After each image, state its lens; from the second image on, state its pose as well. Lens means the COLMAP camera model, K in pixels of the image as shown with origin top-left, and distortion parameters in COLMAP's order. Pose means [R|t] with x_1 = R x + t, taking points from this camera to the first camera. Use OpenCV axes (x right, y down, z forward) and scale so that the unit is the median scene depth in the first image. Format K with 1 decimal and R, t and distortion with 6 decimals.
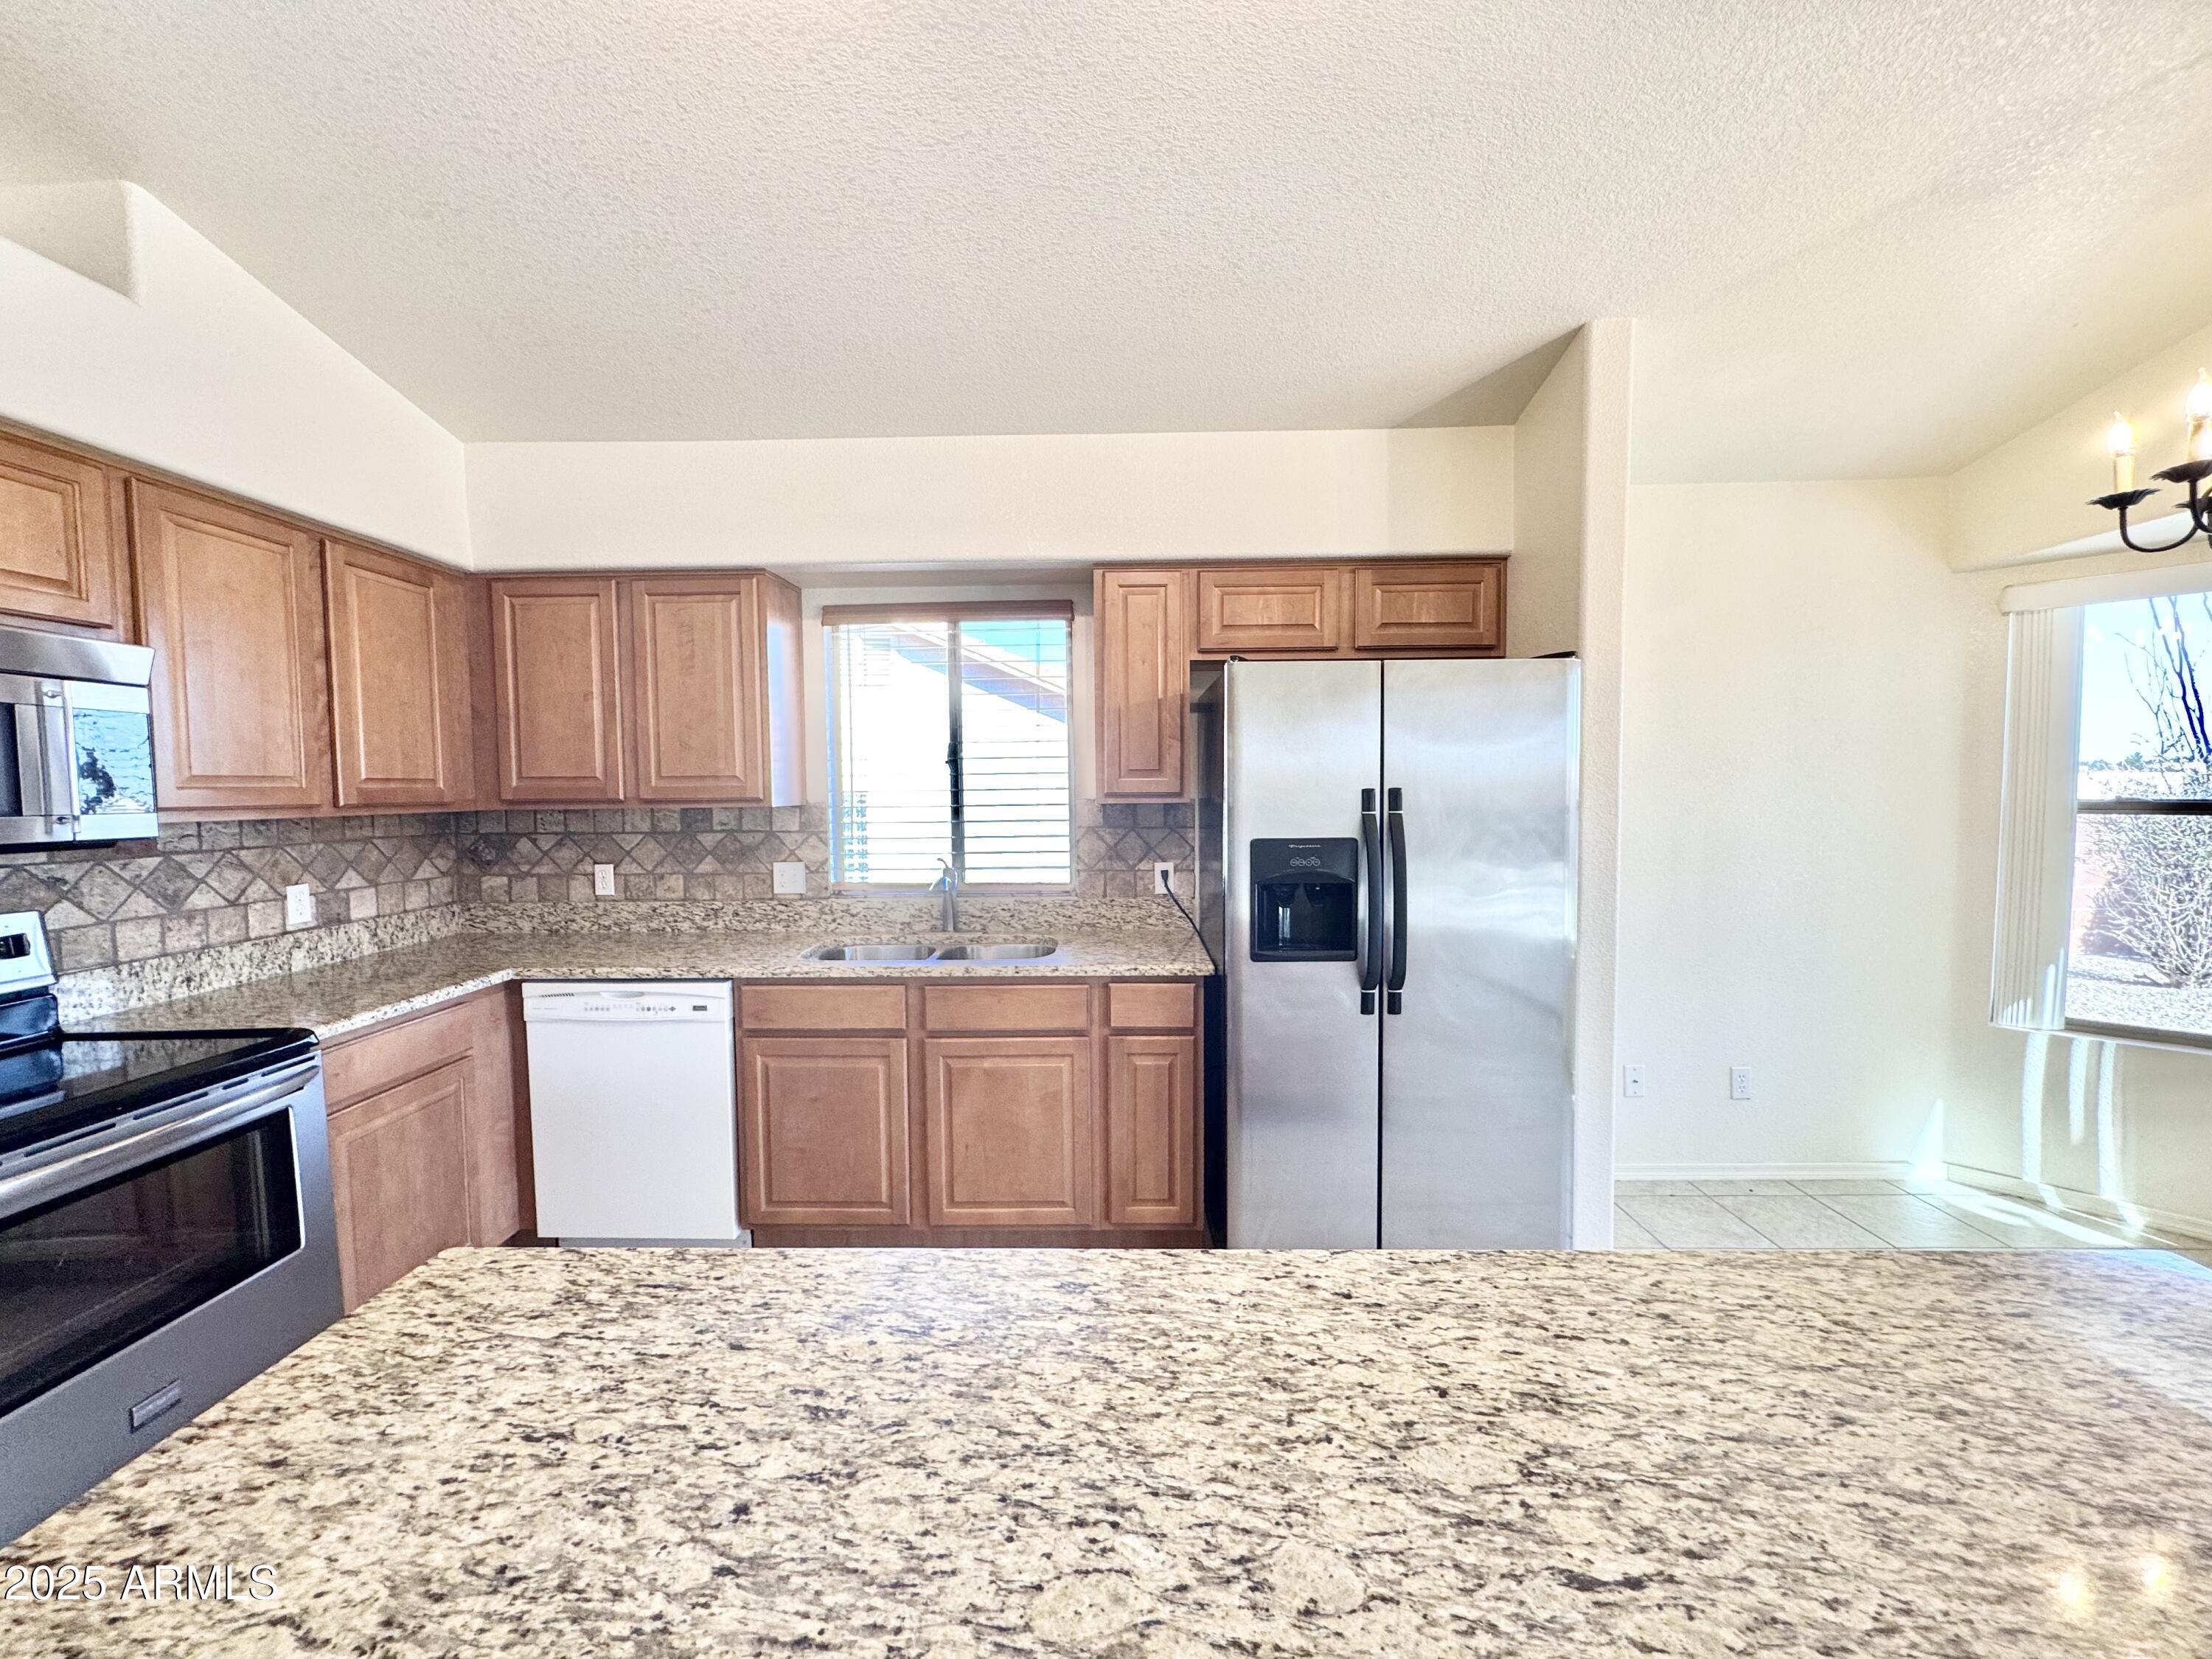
lens RADIAL K [[886.3, 0, 1104.4], [0, 886.3, 833.5], [0, 0, 1]] dist [0.000477, -0.000016]
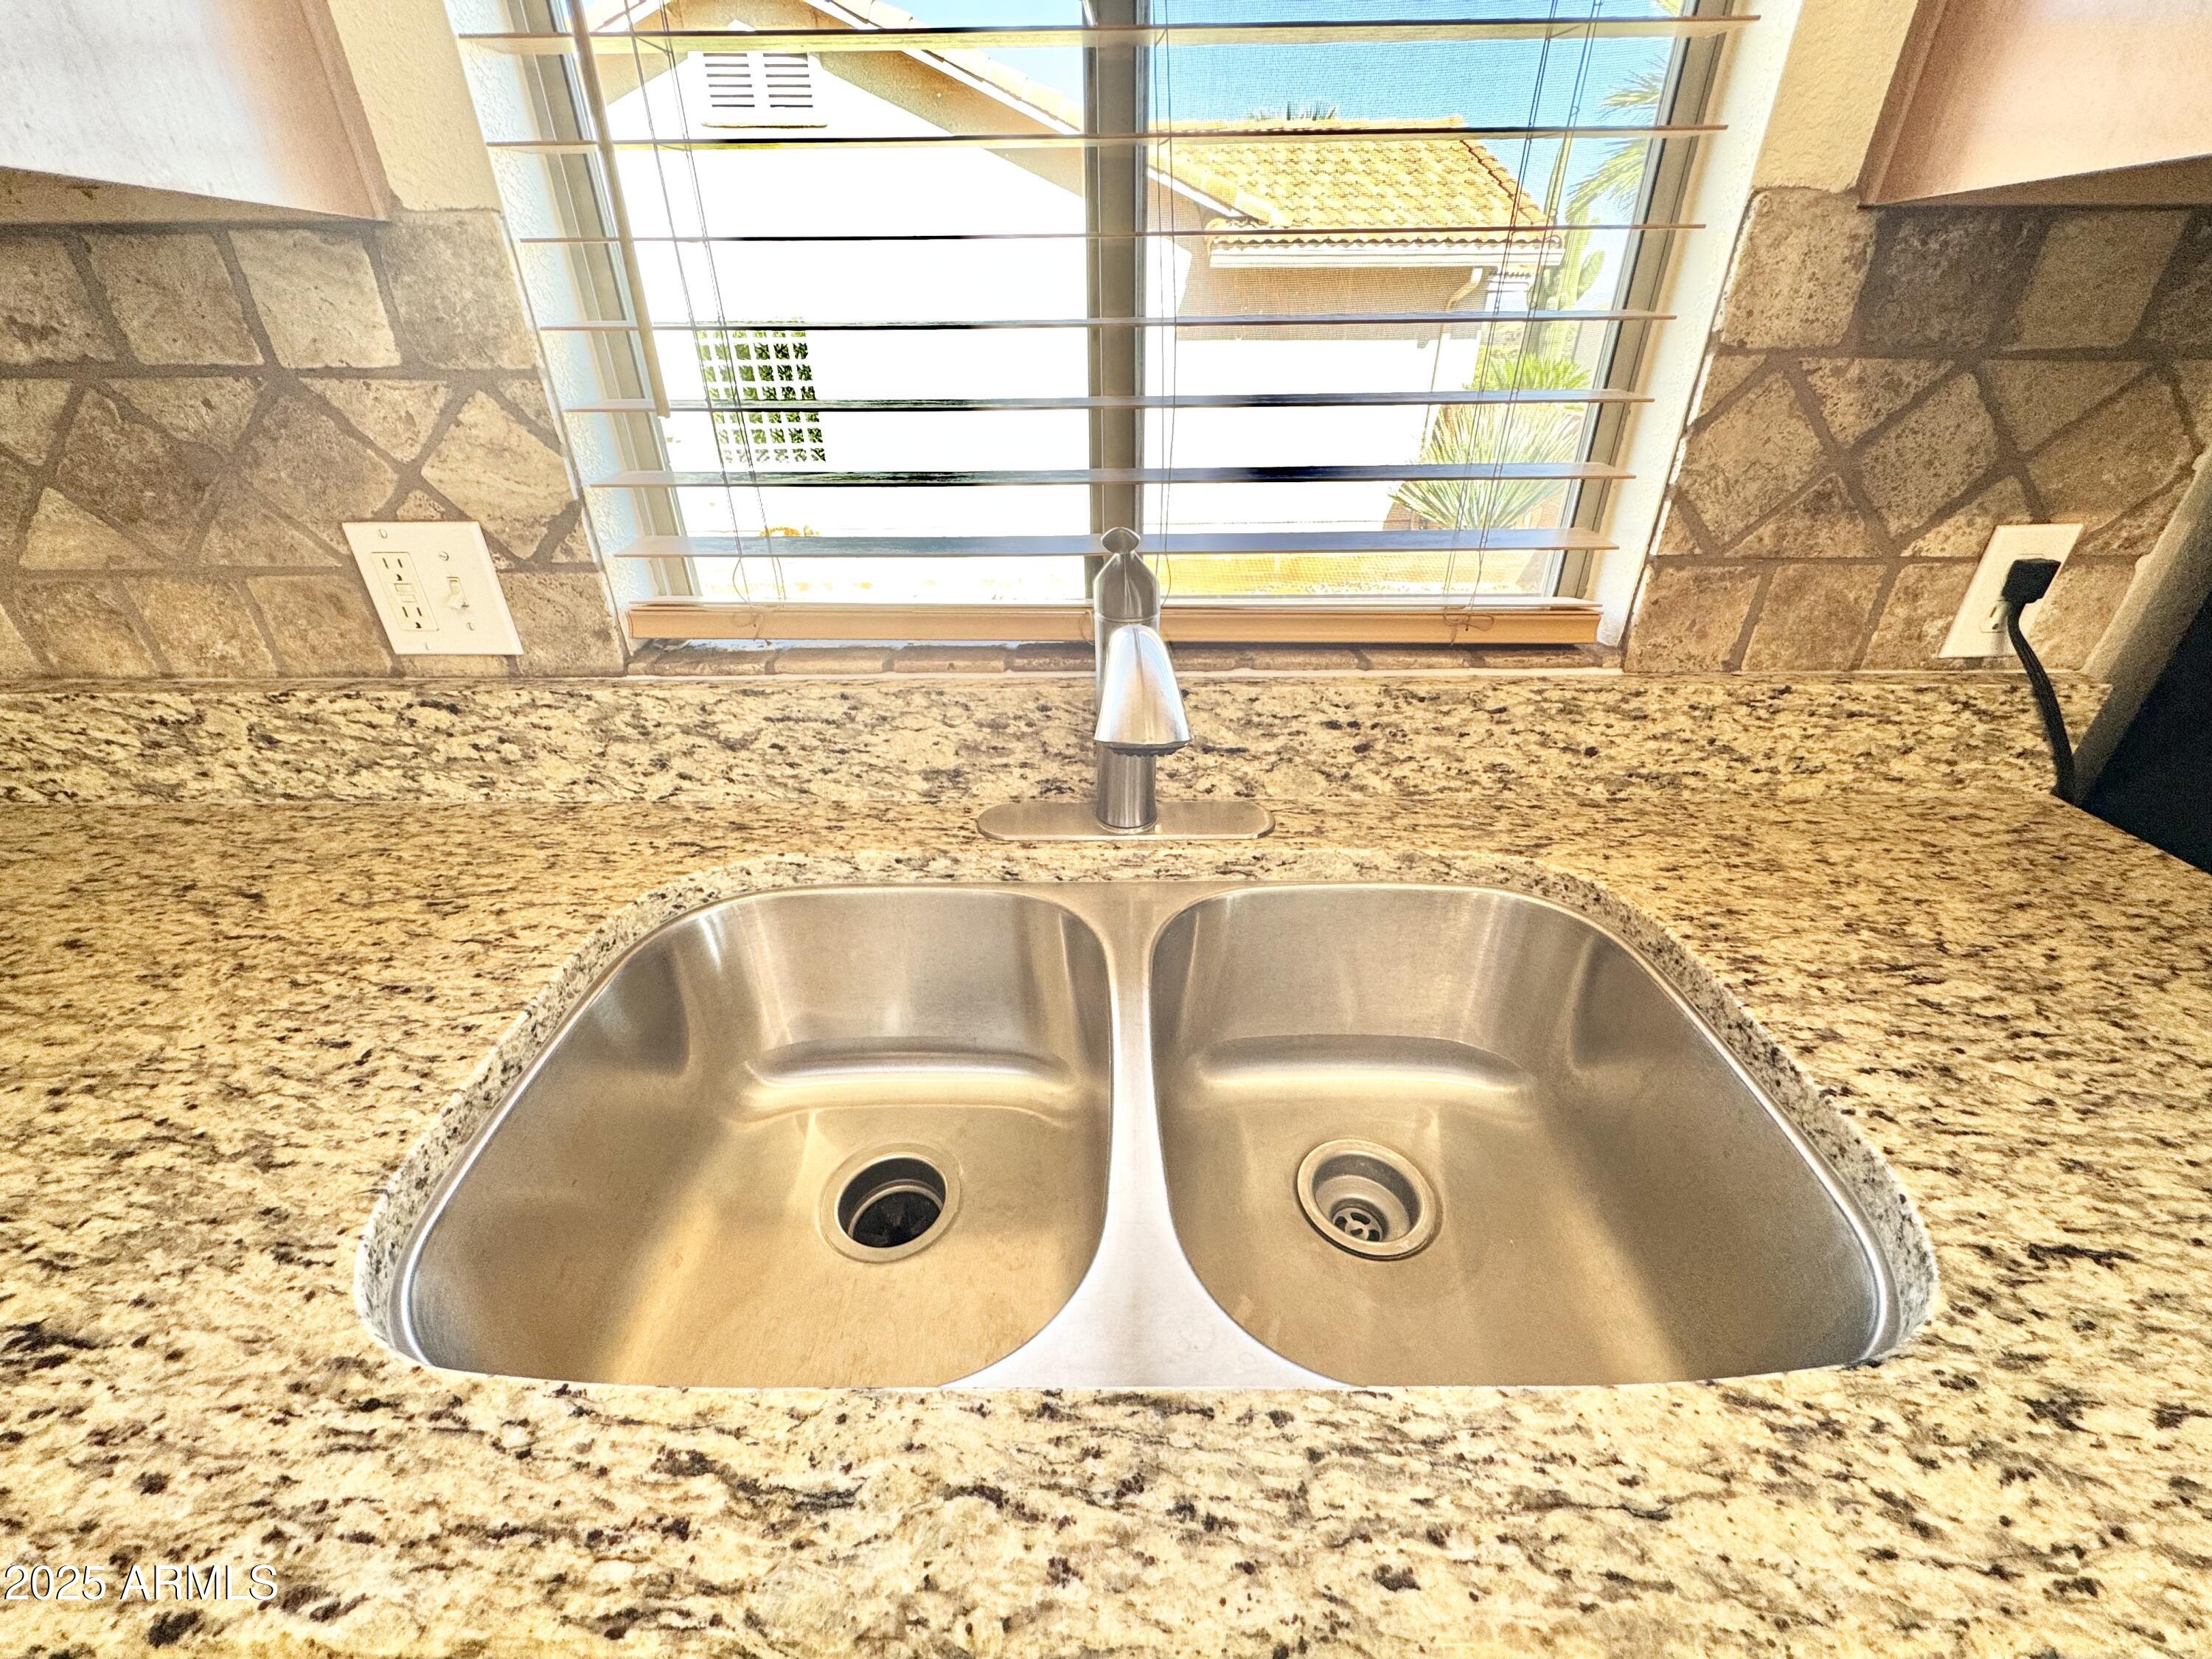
lens RADIAL K [[886.3, 0, 1104.3], [0, 886.3, 829.4], [0, 0, 1]] dist [0.000477, -0.000016]
pose [[0.999997, -0.000230, 0.002633, -0.177359], [-0.000954, 0.897622, 0.440764, 0.002500], [-0.002465, -0.440765, 0.897619, 0.759763]]
